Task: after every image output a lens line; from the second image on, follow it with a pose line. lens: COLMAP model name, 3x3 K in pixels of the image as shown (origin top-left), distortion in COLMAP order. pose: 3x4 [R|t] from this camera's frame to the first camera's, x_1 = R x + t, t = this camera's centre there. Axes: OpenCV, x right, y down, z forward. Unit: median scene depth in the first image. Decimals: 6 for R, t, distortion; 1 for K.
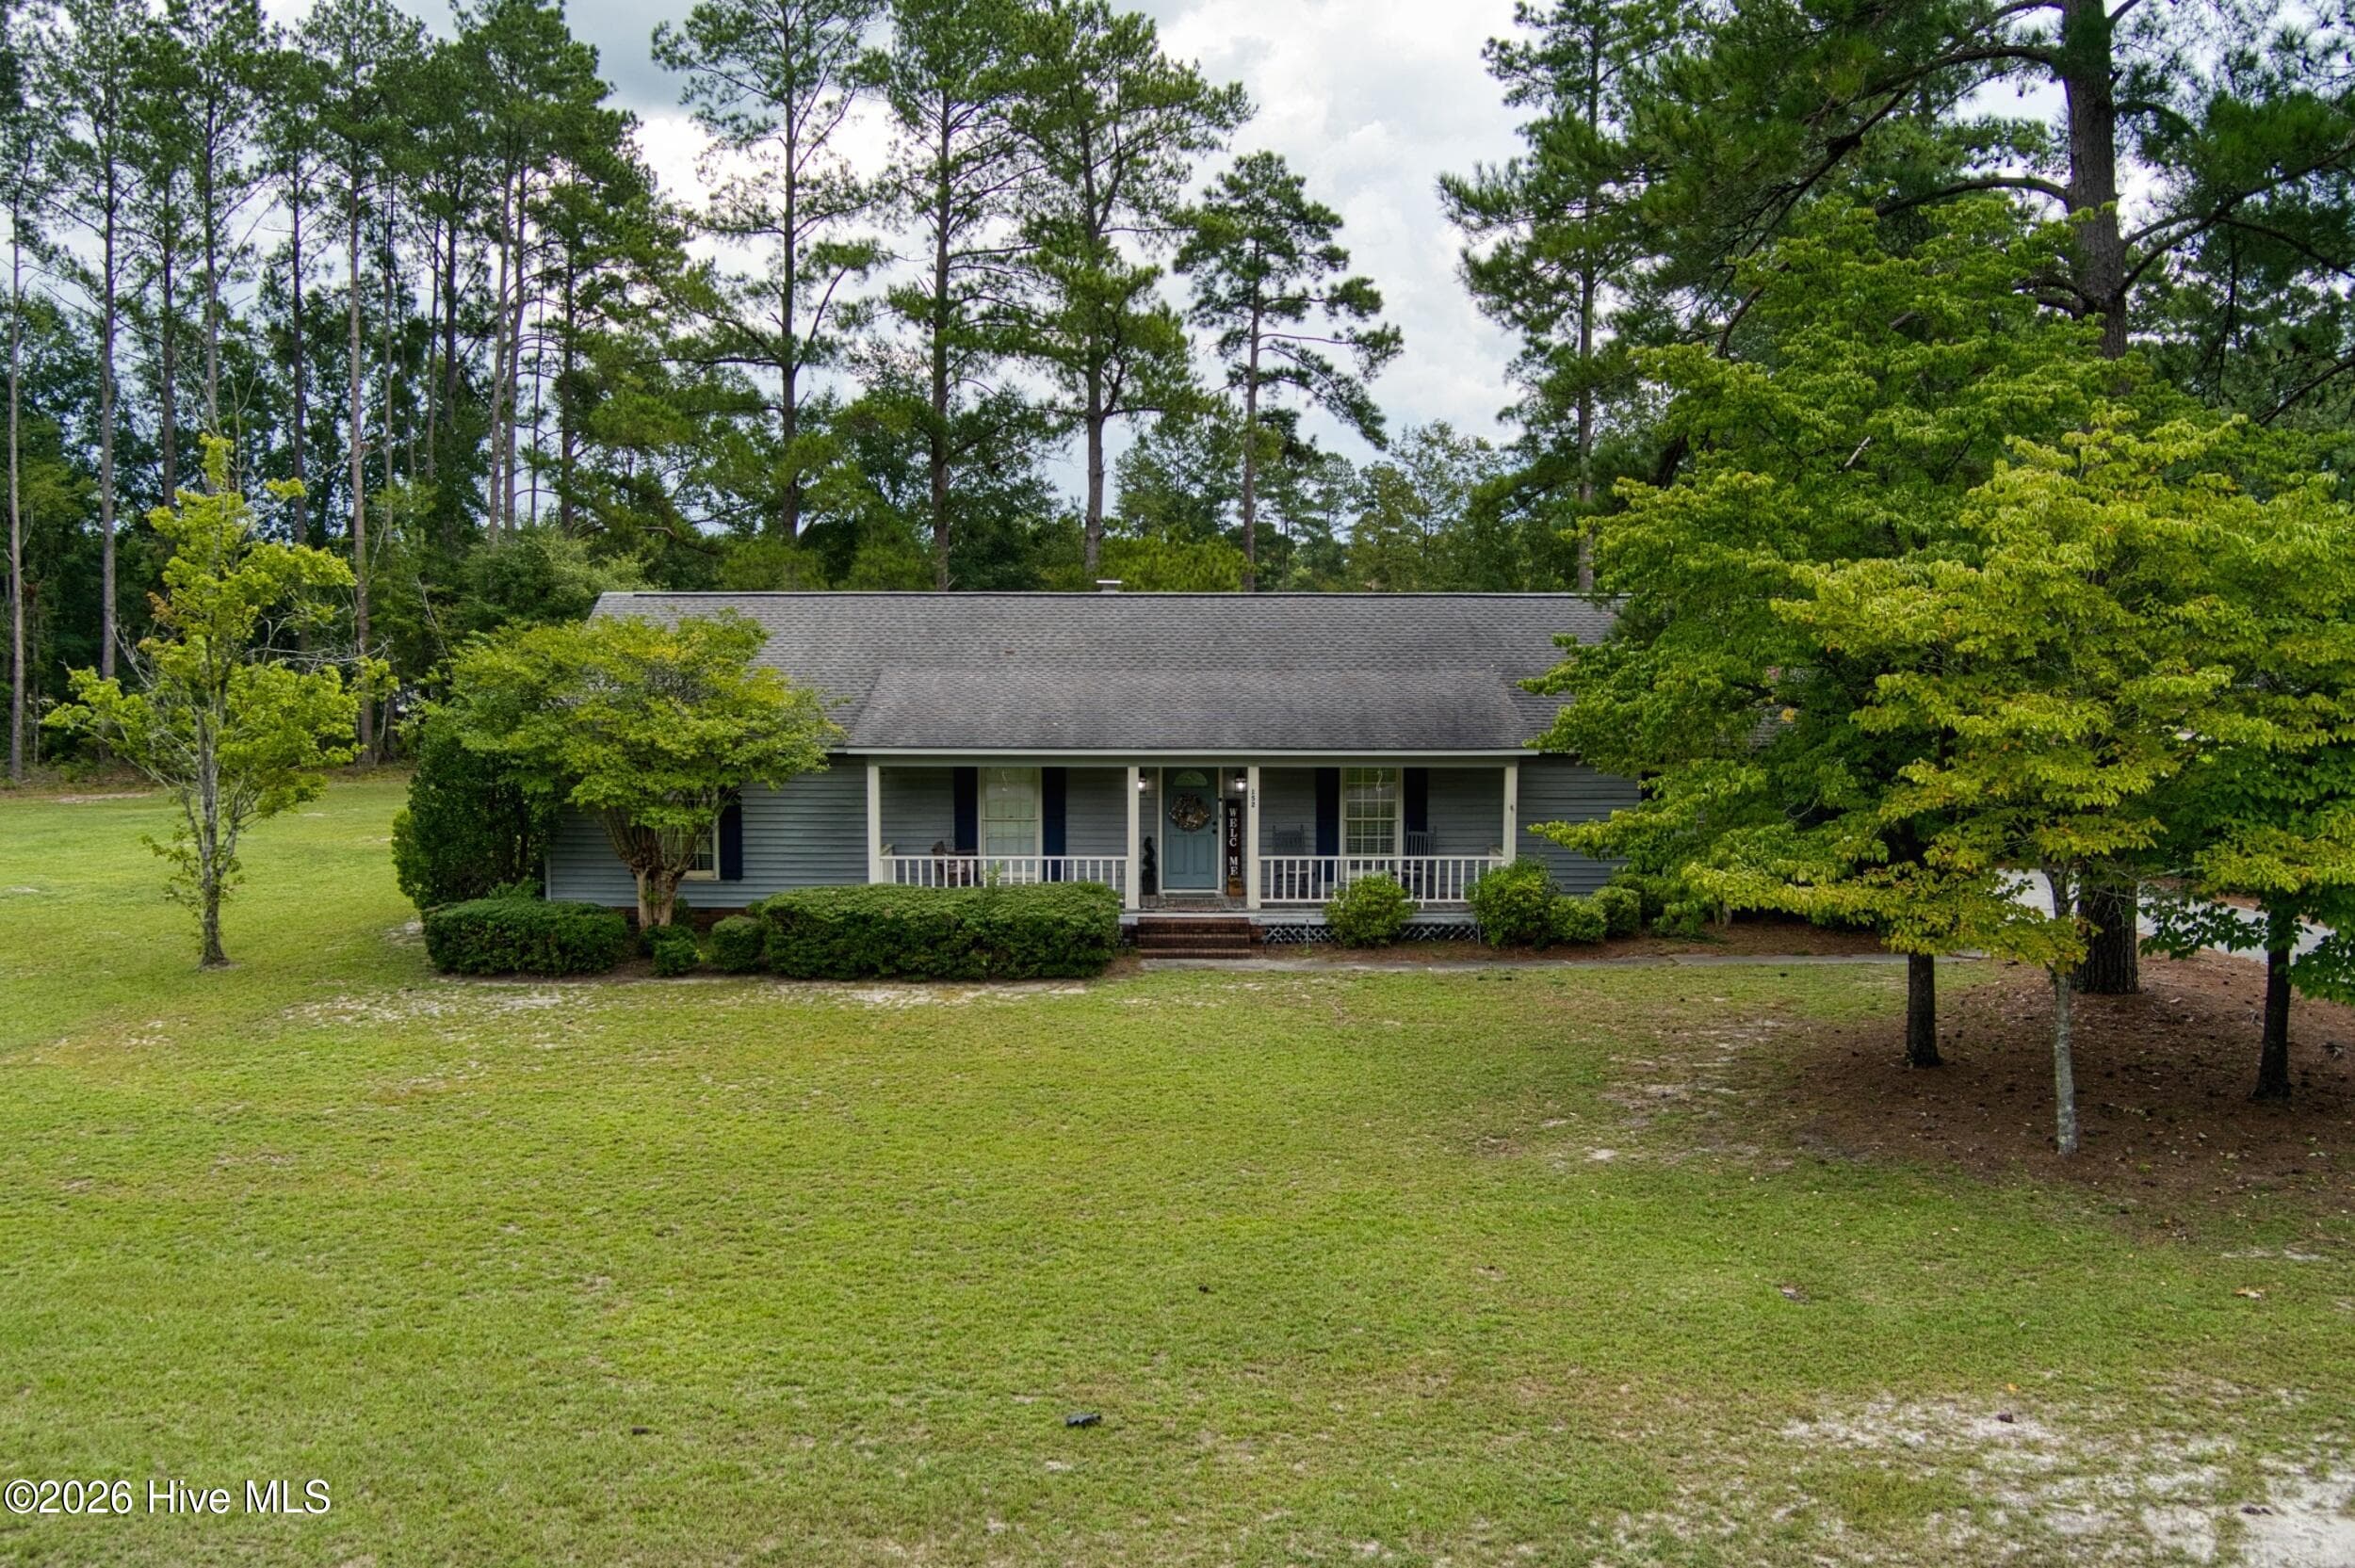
lens RADIAL K [[1890.2, 0, 1181.9], [0, 1890.2, 798.1], [0, 0, 1]] dist [-0.131975, 0.018433]
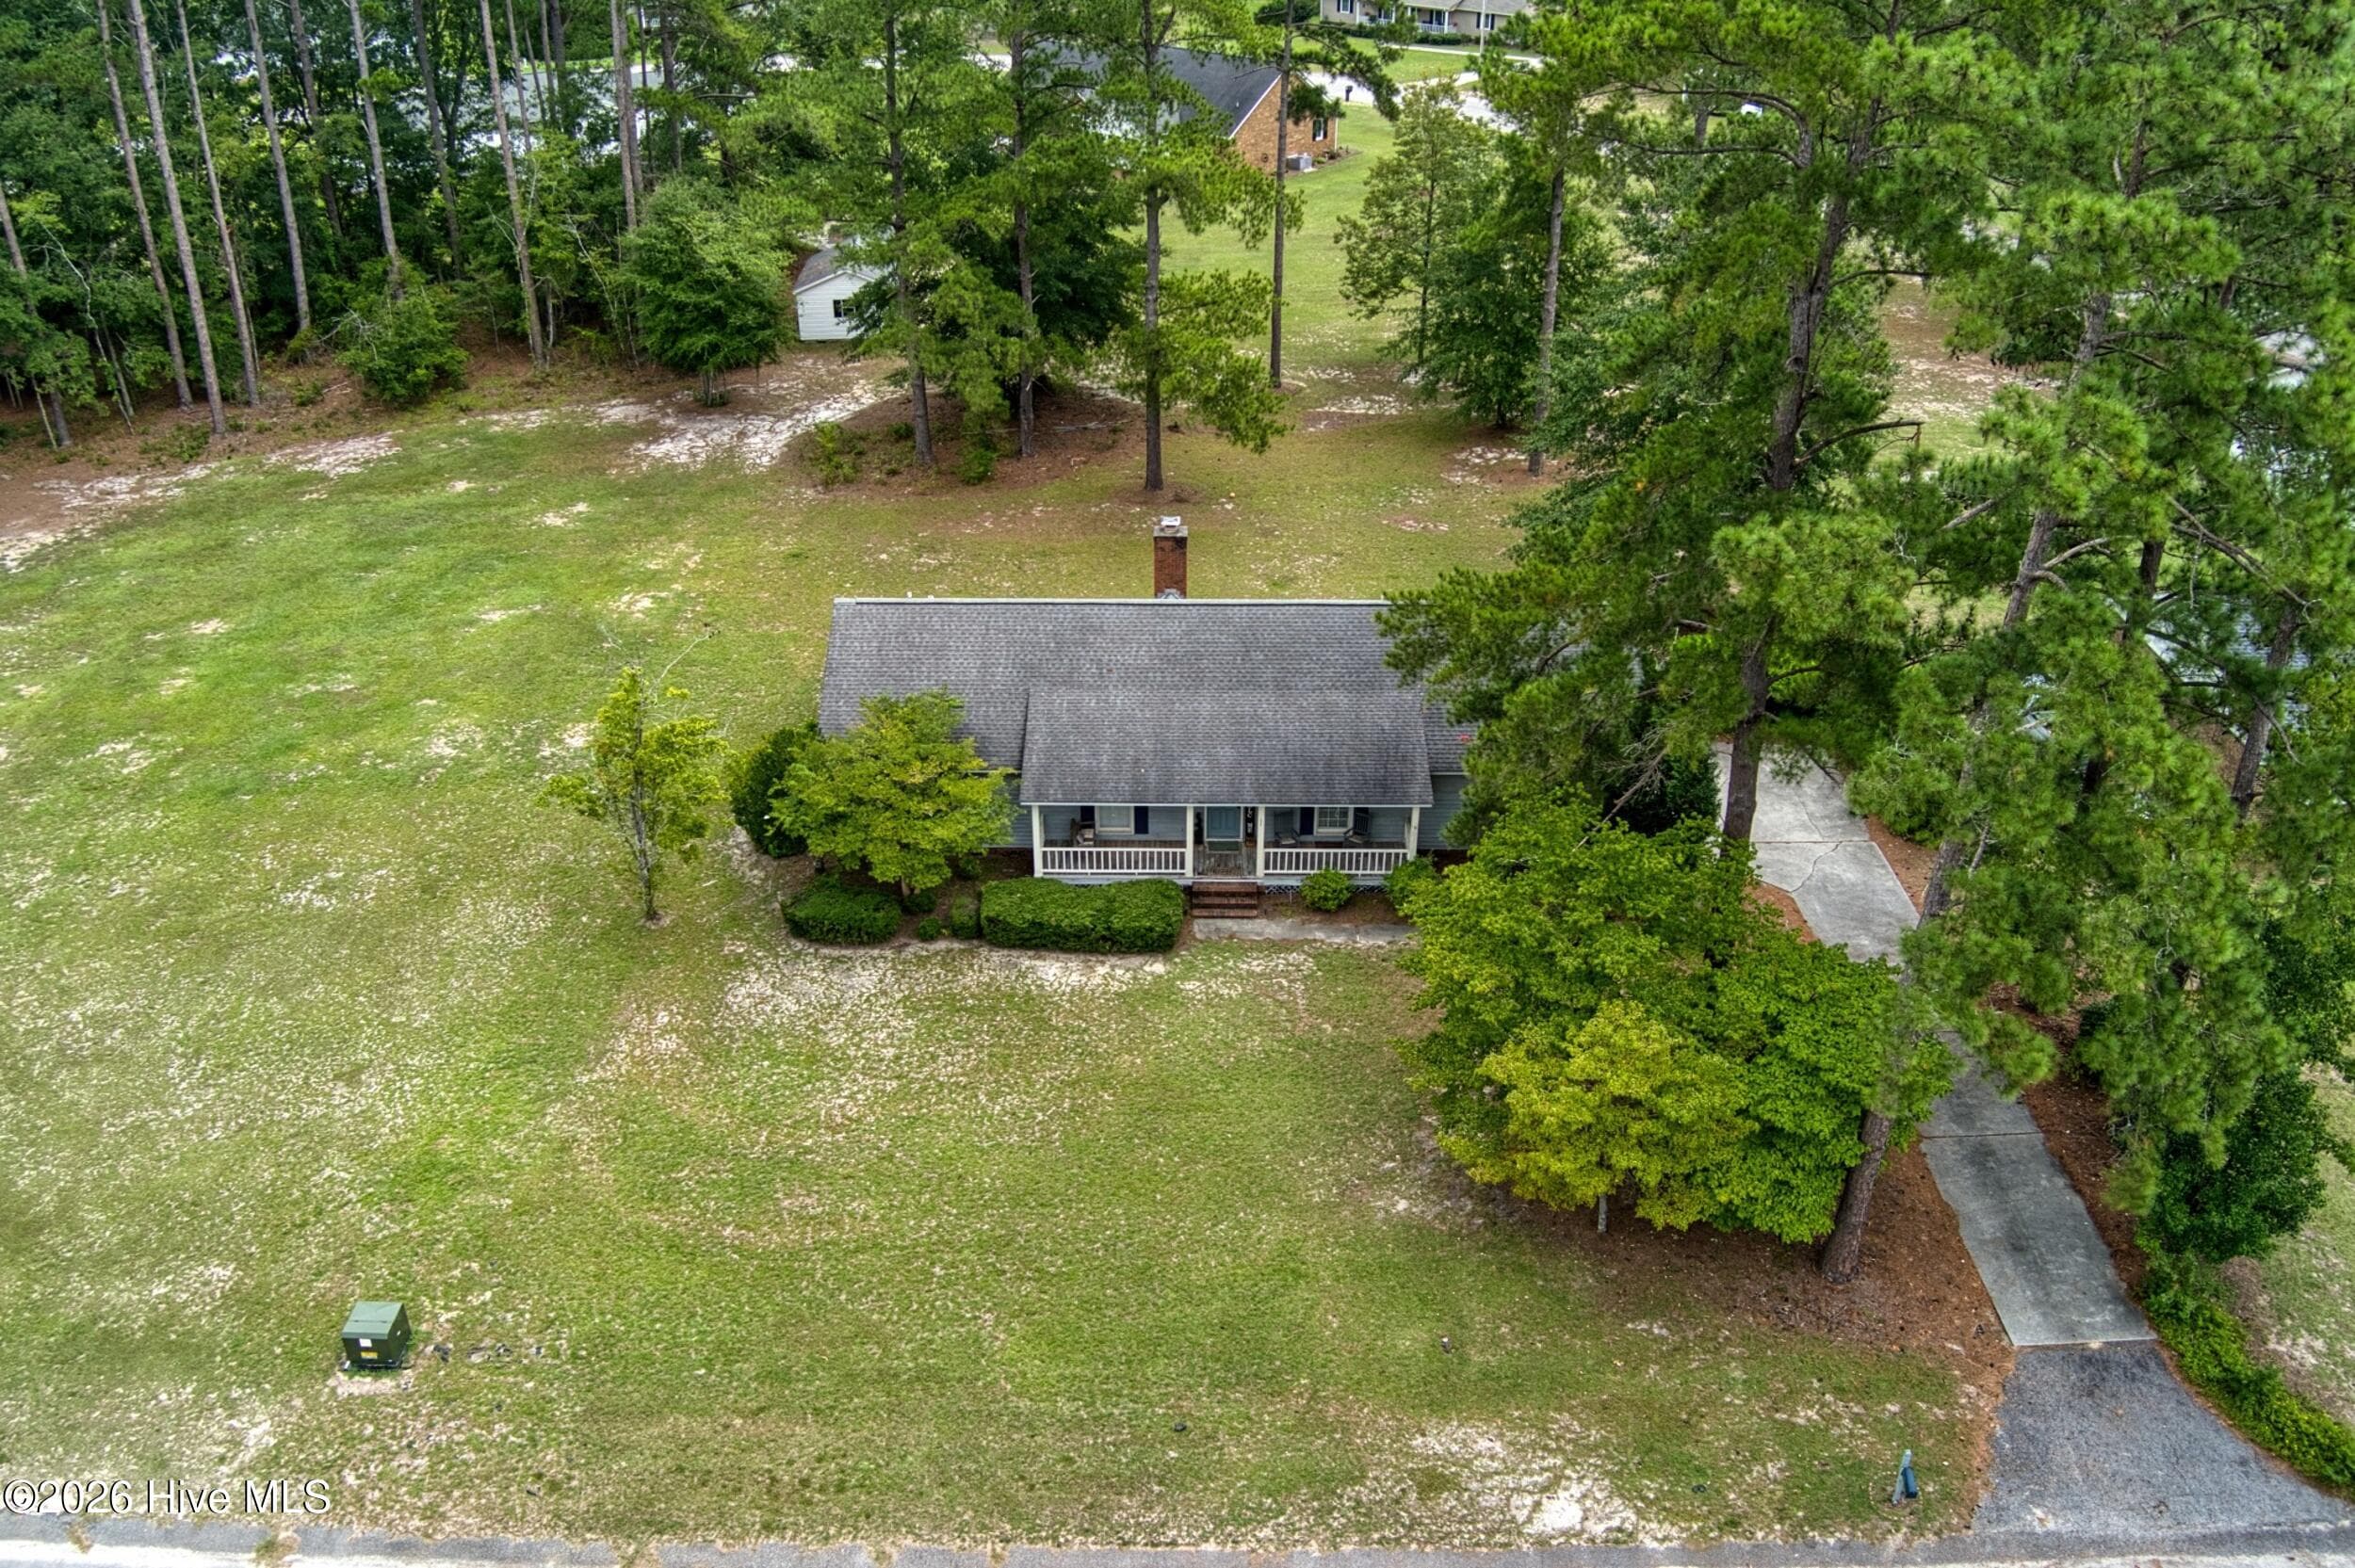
lens RADIAL K [[1890.2, 0, 1187.6], [0, 1890.2, 764.9], [0, 0, 1]] dist [-0.131975, 0.018433]
pose [[0.999827, 0.009790, -0.015792, -0.002711], [-0.002107, 0.904188, 0.427129, -1.179900], [0.018461, -0.427022, 0.904053, -0.773224]]
